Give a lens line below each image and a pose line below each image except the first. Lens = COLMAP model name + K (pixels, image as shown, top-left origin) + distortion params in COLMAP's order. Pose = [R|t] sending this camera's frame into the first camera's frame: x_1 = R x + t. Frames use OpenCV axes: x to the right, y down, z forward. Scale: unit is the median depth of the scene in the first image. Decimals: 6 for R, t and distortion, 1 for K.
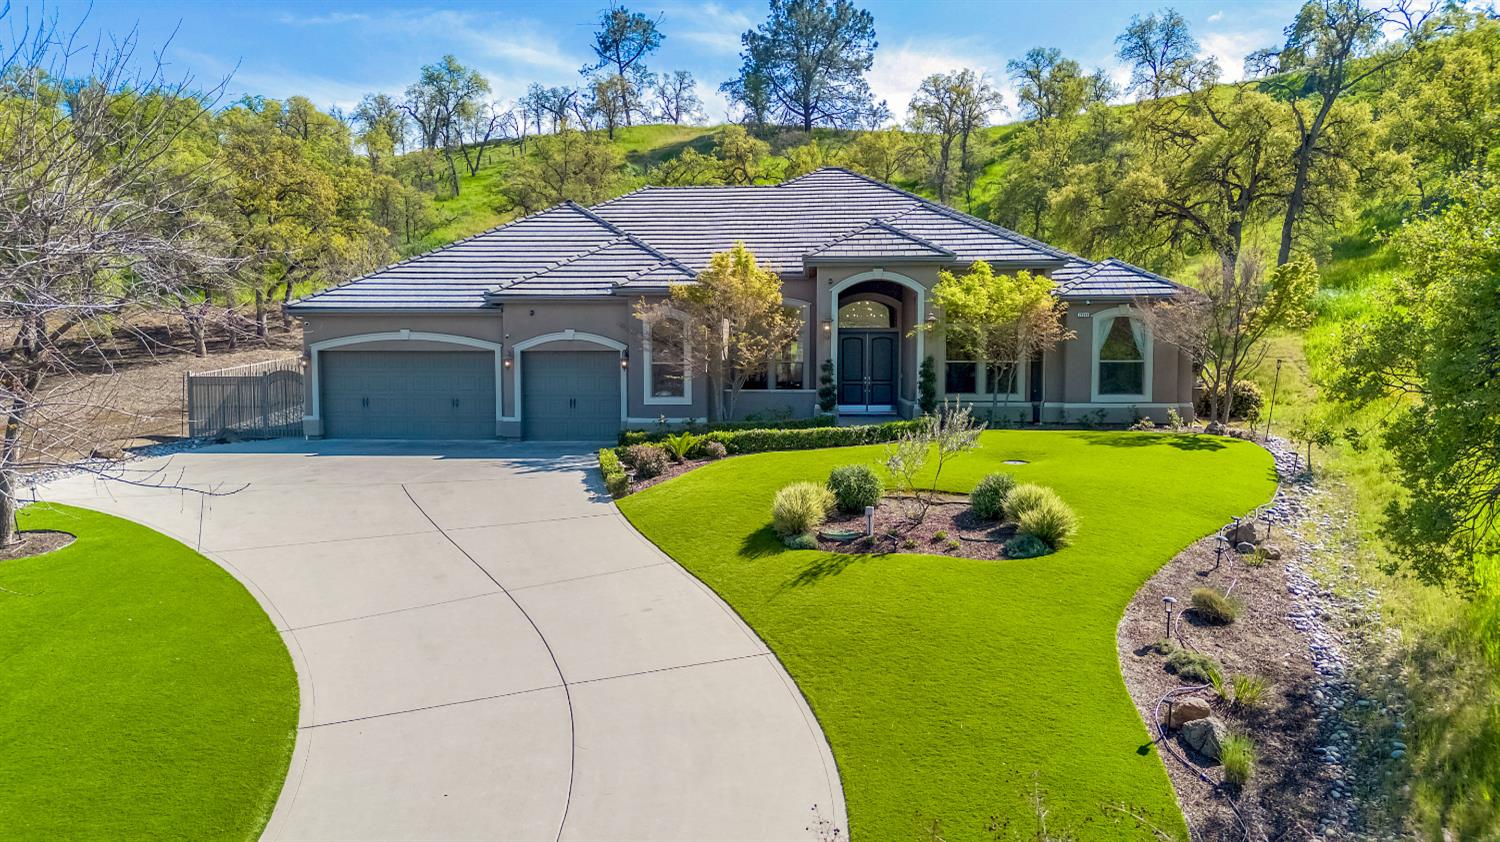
lens RADIAL K [[1060.2, 0, 750.0], [0, 1060.2, 421.0], [0, 0, 1]] dist [0.080600, -0.081188]
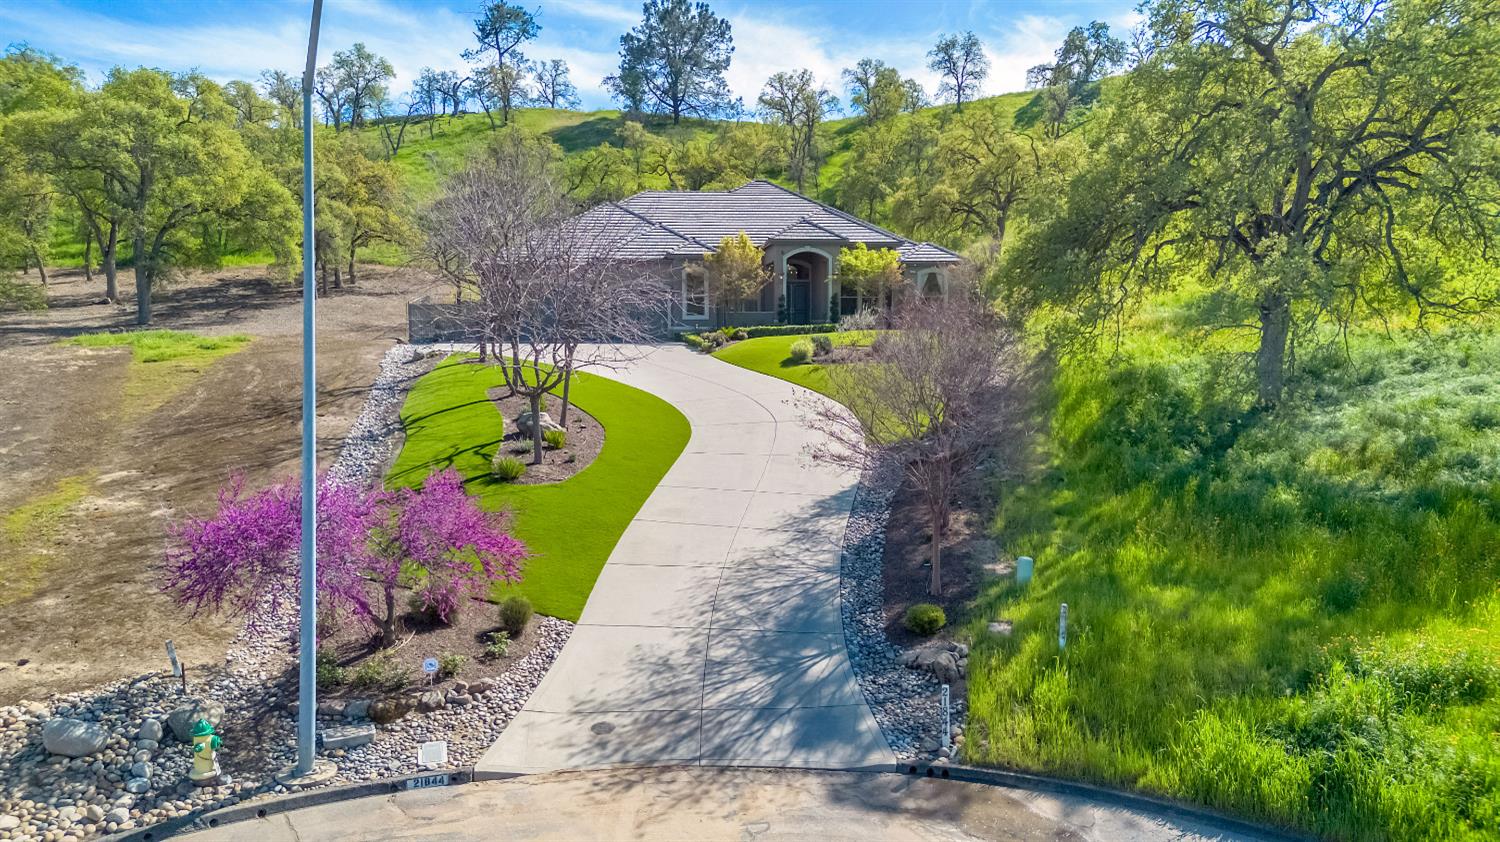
lens RADIAL K [[1060.2, 0, 750.0], [0, 1060.2, 421.0], [0, 0, 1]] dist [0.080600, -0.081188]
pose [[0.986705, -0.015984, 0.161735, -0.270759], [0.011134, 0.999462, 0.030848, 0.099758], [-0.162142, -0.028637, 0.986352, -0.786700]]
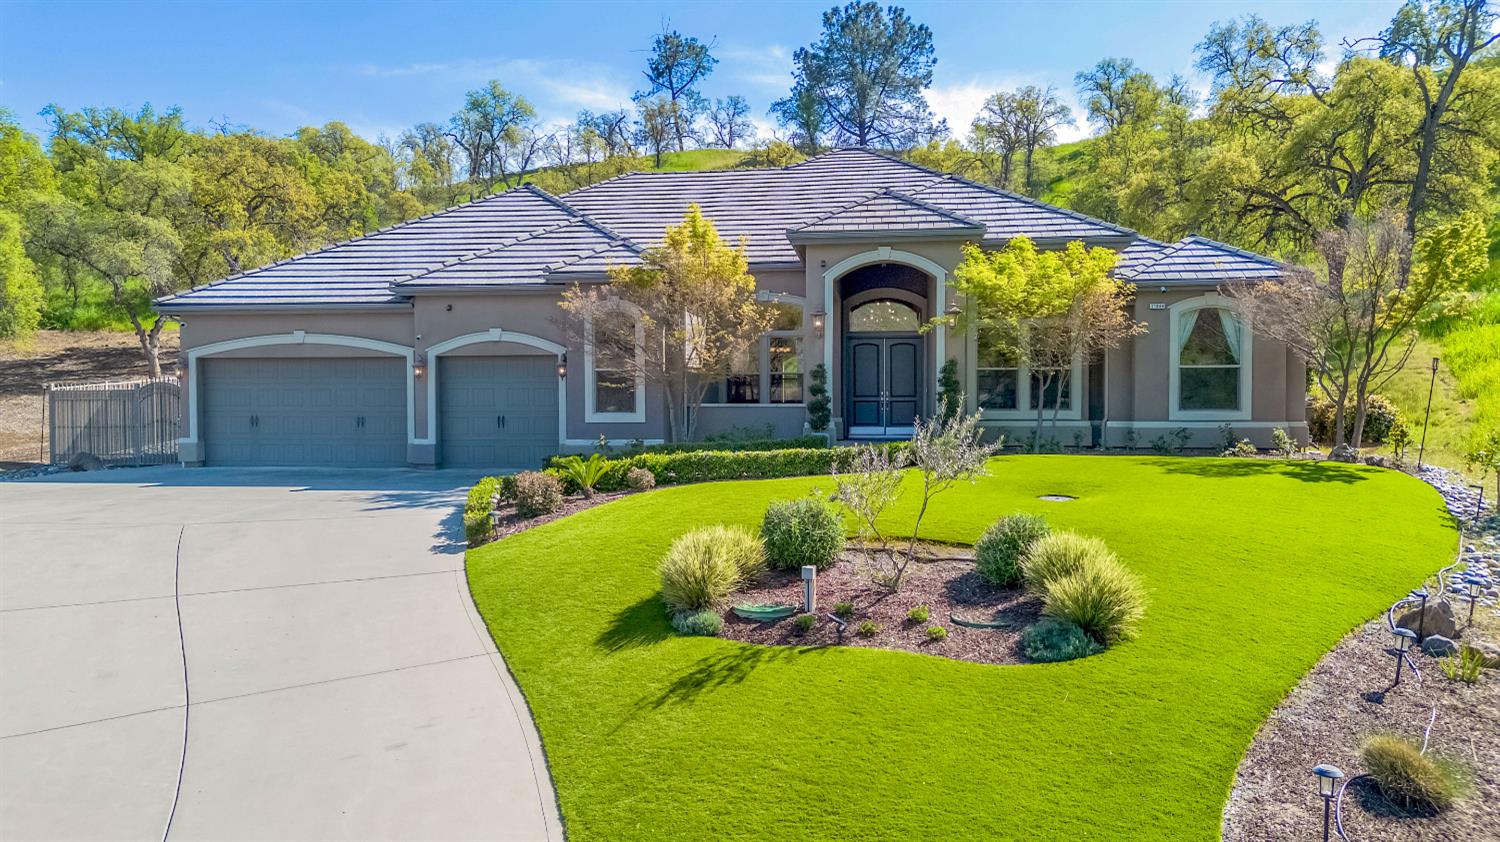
lens RADIAL K [[1060.2, 0, 750.0], [0, 1060.2, 421.0], [0, 0, 1]] dist [0.080600, -0.081188]
pose [[0.997839, -0.000061, -0.065706, 0.070035], [-0.002179, 0.999419, -0.034009, 0.009408], [0.065670, 0.034078, 0.997259, 0.214786]]
